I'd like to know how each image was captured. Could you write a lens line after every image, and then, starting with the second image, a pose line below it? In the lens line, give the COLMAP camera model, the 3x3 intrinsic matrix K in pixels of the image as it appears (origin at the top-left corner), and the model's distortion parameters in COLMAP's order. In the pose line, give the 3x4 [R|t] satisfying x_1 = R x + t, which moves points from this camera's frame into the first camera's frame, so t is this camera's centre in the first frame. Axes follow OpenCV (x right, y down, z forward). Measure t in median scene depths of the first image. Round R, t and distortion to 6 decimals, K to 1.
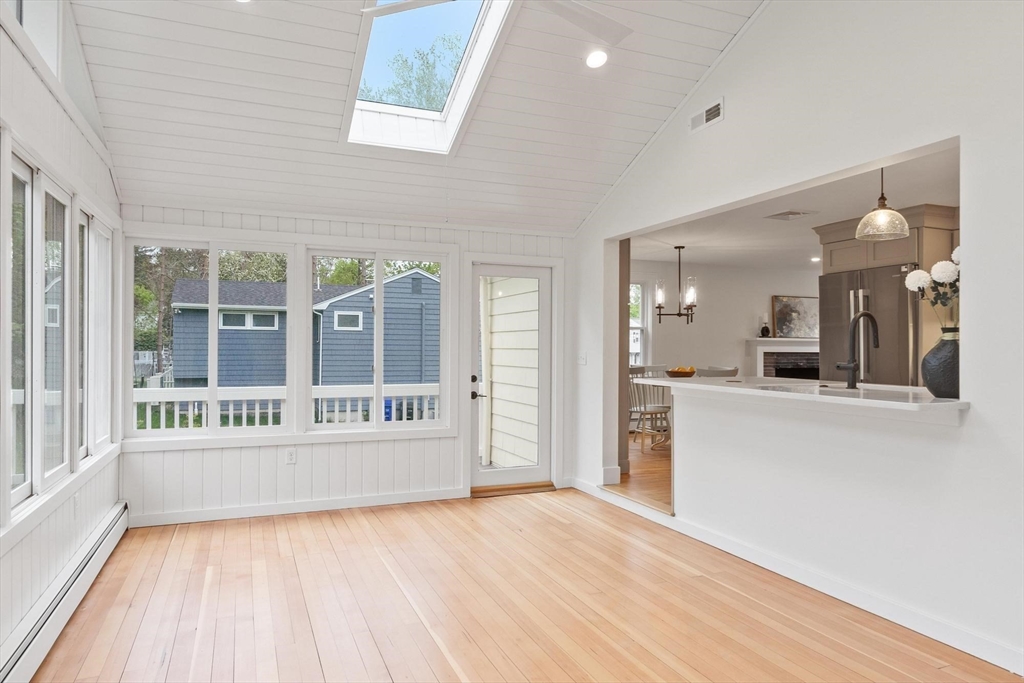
lens RADIAL K [[666.7, 0, 511.2], [0, 666.7, 342.9], [0, 0, 1]] dist [0.004796, 0.000527]
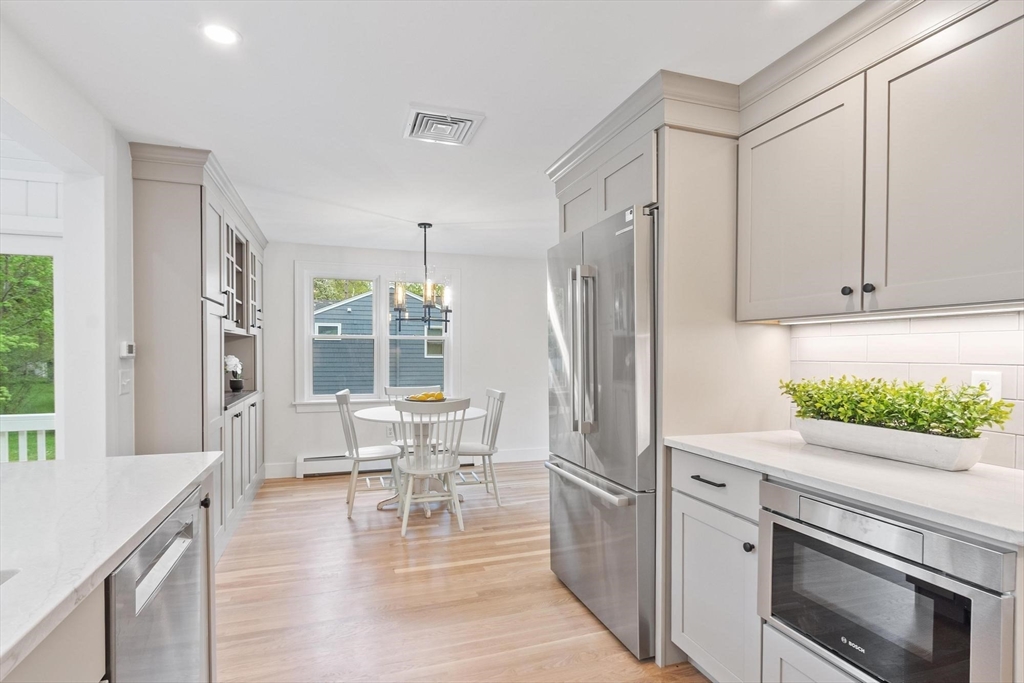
lens RADIAL K [[527.9, 0, 512.7], [0, 527.9, 347.0], [0, 0, 1]] dist [0.001541, 0.000081]
pose [[0.998542, -0.003349, -0.053869, 0.376804], [0.003170, 0.999989, -0.003402, -0.010417], [0.053880, 0.003227, 0.998542, 0.441070]]
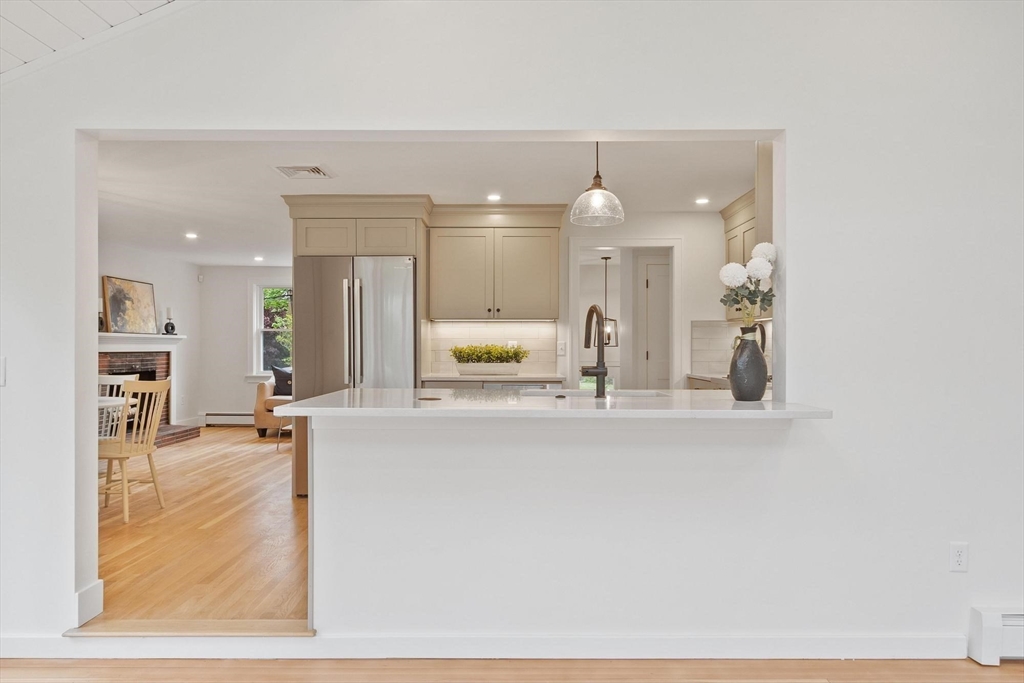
lens RADIAL K [[650.7, 0, 511.7], [0, 650.7, 345.5], [0, 0, 1]] dist [0.007829, 0.000185]
pose [[0.381838, -0.002970, 0.924224, -0.133661], [-0.005857, 0.999967, 0.005634, 0.000194], [-0.924211, -0.007565, 0.381808, 0.376584]]
